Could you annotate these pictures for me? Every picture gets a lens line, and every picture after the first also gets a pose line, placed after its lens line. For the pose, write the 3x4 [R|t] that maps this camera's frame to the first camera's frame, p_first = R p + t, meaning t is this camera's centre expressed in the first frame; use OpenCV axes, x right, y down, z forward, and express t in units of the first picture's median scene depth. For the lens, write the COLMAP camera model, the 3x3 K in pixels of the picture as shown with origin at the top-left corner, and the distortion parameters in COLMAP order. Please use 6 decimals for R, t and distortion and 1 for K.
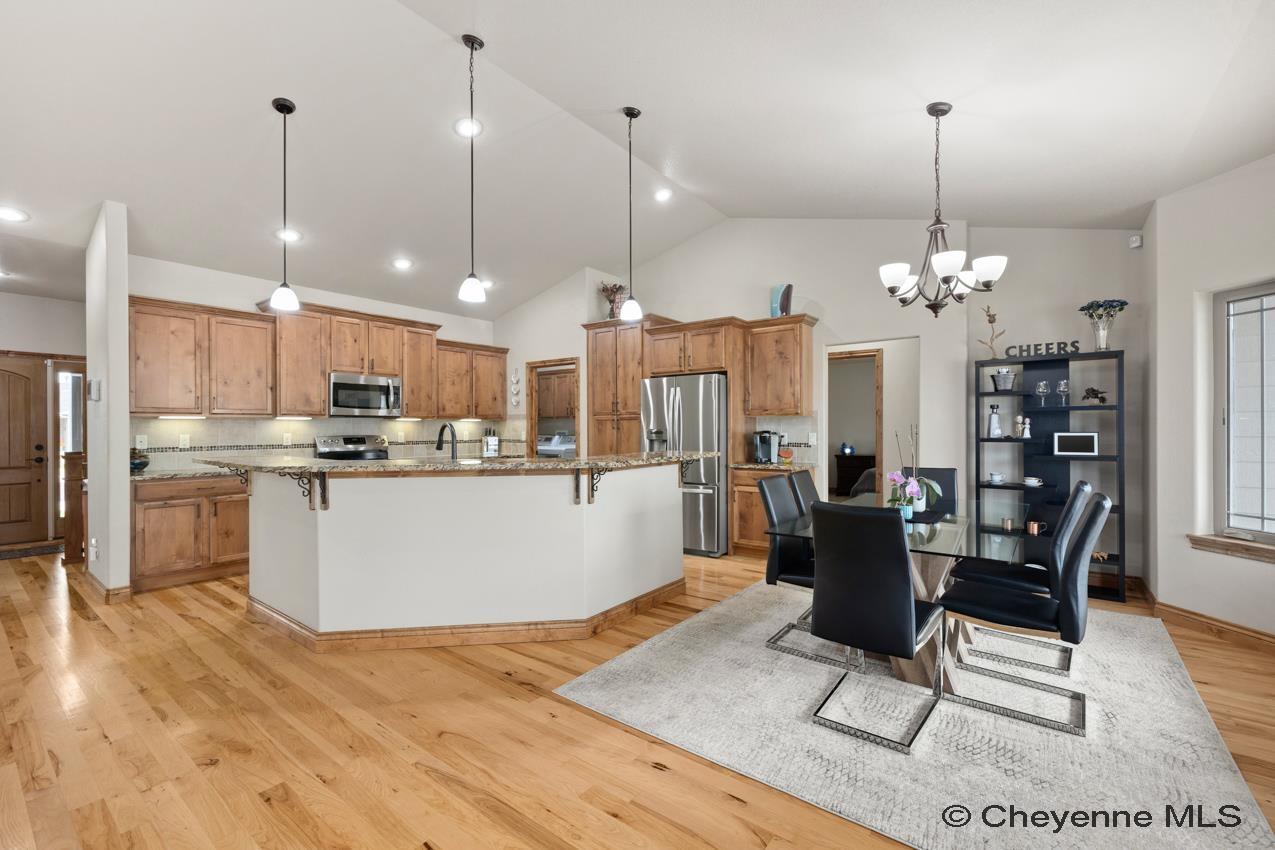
lens RADIAL K [[536.7, 0, 637.5], [0, 536.7, 425.0], [0, 0, 1]] dist [0.000841, 0.000041]
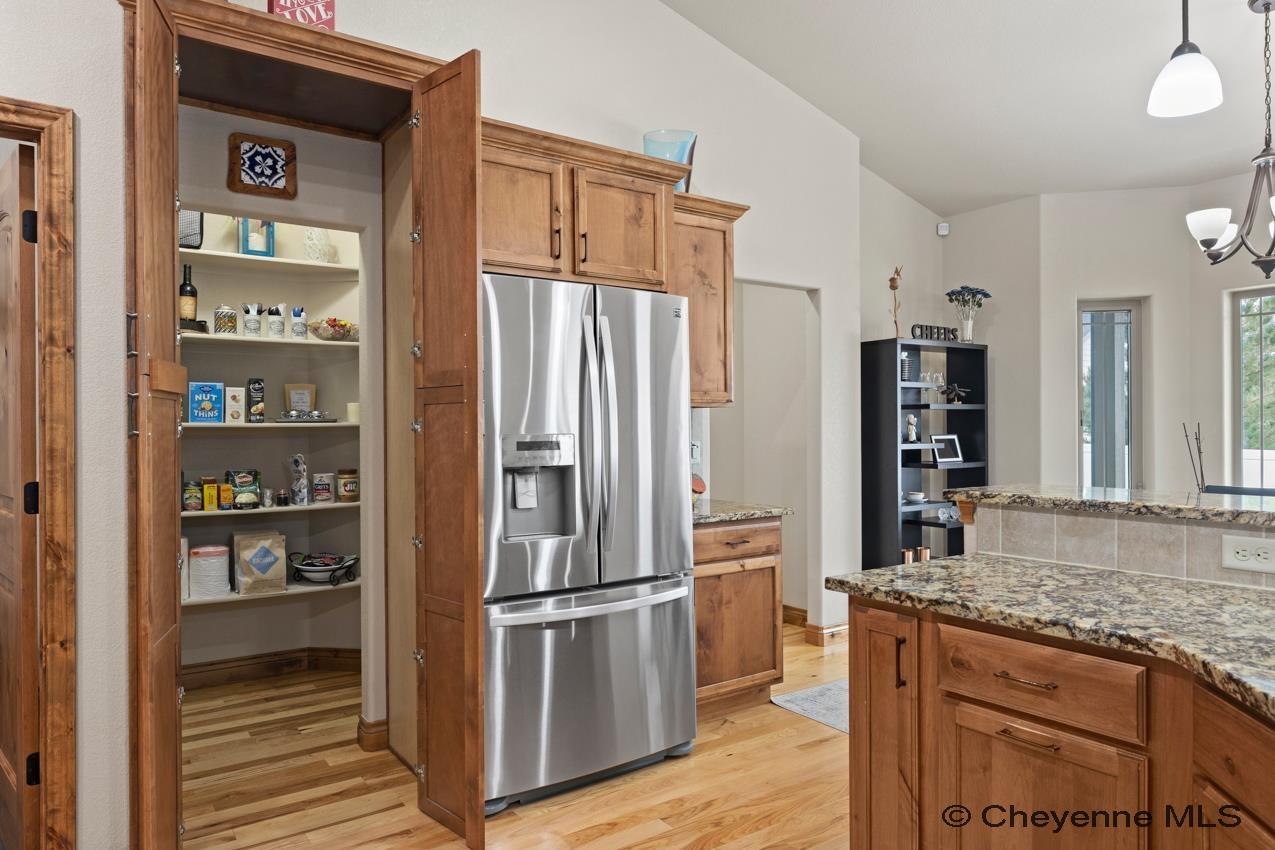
lens RADIAL K [[812.7, 0, 637.5], [0, 812.7, 425.0], [0, 0, 1]] dist [-0.009181, -0.001673]
pose [[0.294499, 0.006427, 0.955630, -0.384175], [0.000780, 0.999975, -0.006965, 0.004742], [-0.955652, 0.002797, 0.294487, 0.733870]]
